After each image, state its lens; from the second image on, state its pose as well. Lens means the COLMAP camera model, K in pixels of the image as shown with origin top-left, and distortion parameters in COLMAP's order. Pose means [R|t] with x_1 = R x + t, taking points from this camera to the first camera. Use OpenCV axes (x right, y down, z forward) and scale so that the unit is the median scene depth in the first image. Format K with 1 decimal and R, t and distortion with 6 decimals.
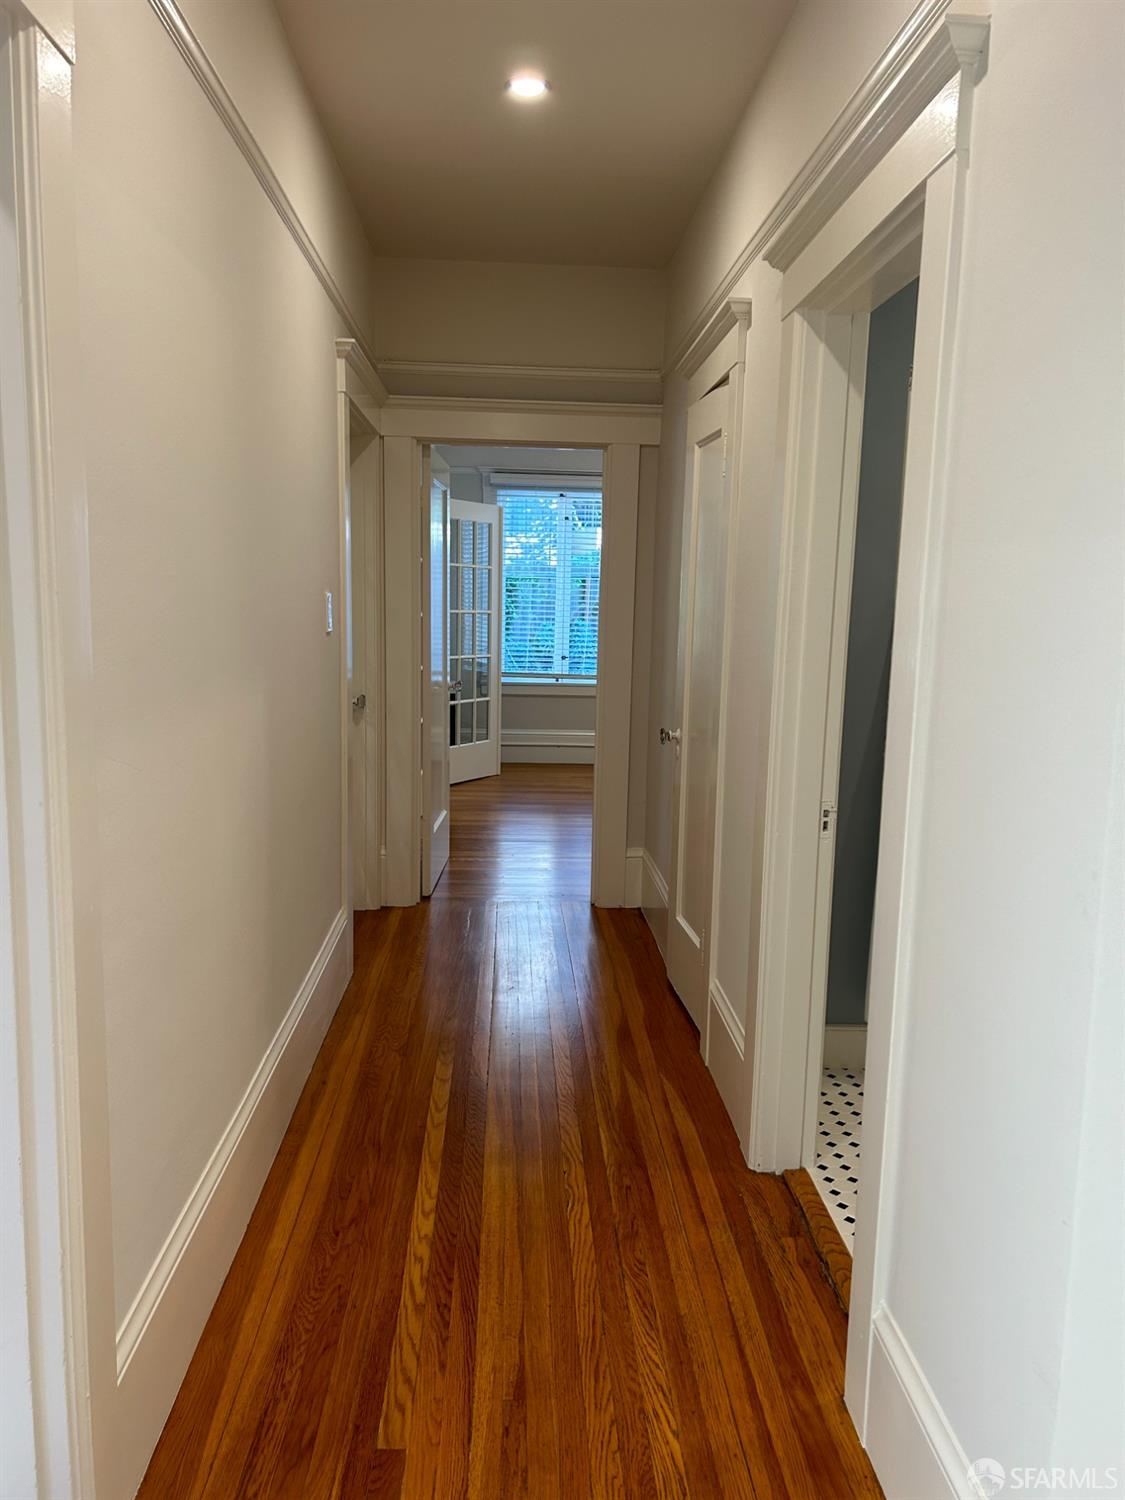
lens RADIAL K [[1120.4, 0, 563.9], [0, 1120.4, 748.6], [0, 0, 1]] dist [0.057887, -0.064060]
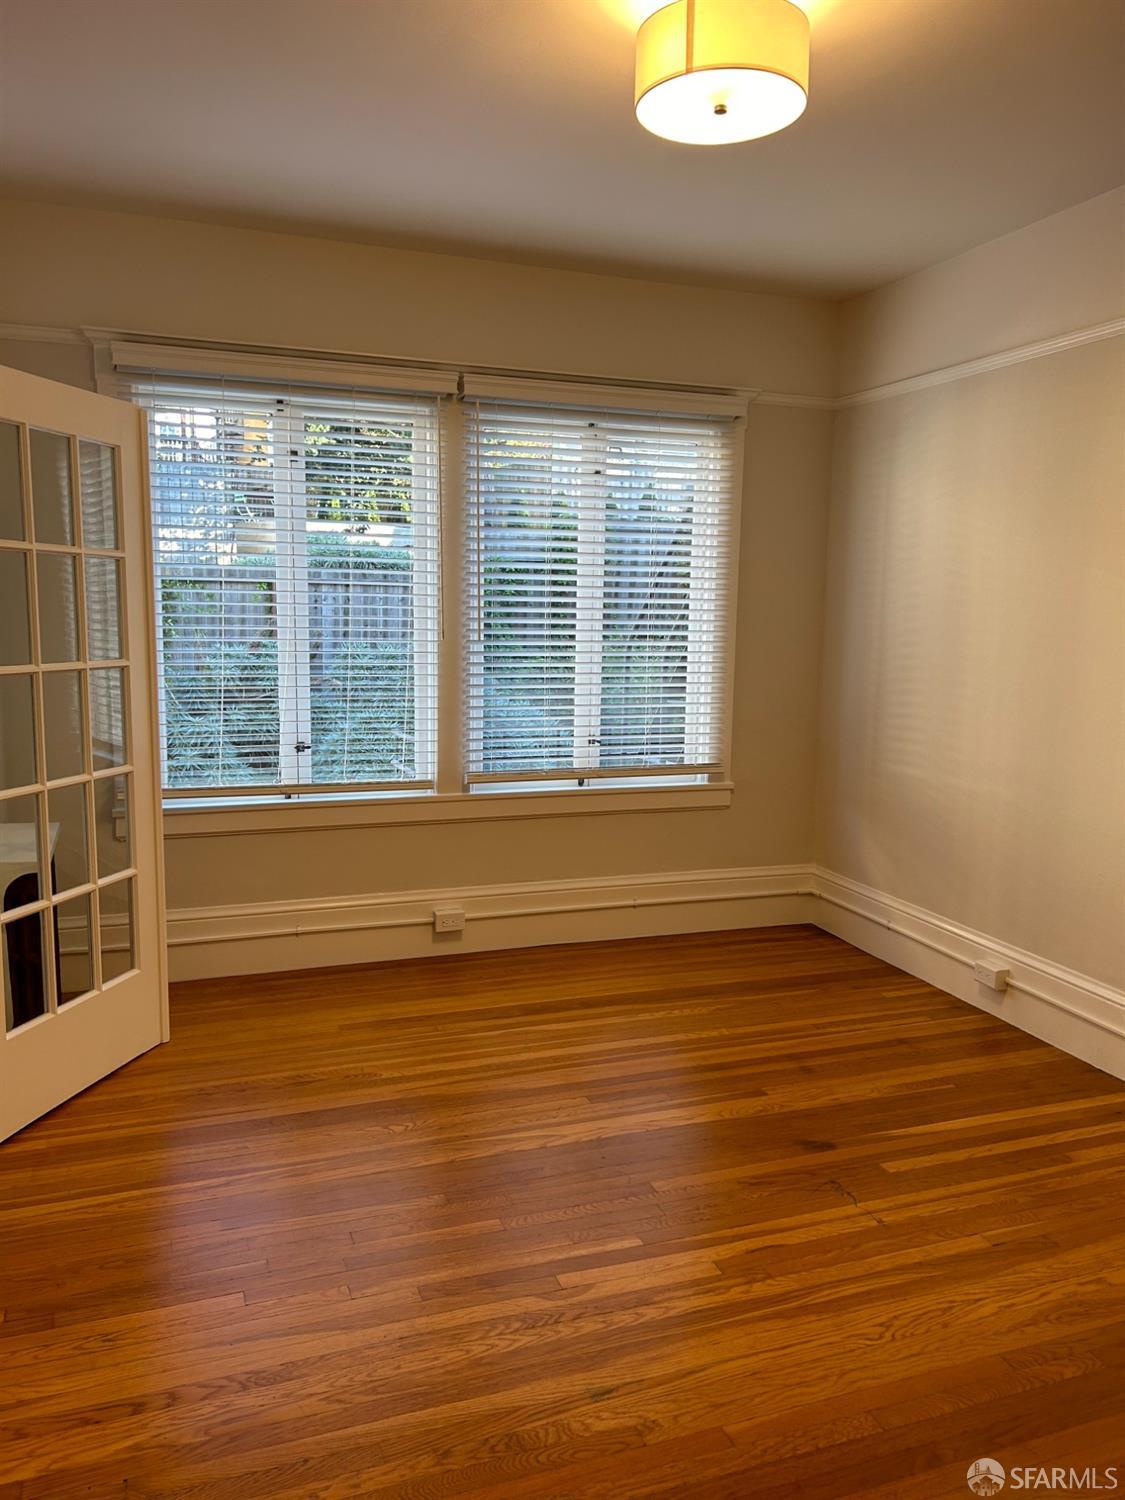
lens RADIAL K [[1120.4, 0, 560.6], [0, 1120.4, 750.7], [0, 0, 1]] dist [0.057887, -0.064060]
pose [[0.958978, -0.044025, 0.280041, -0.028088], [0.044621, 0.998995, 0.004248, -0.077853], [-0.279947, 0.008422, 0.959979, 0.517208]]
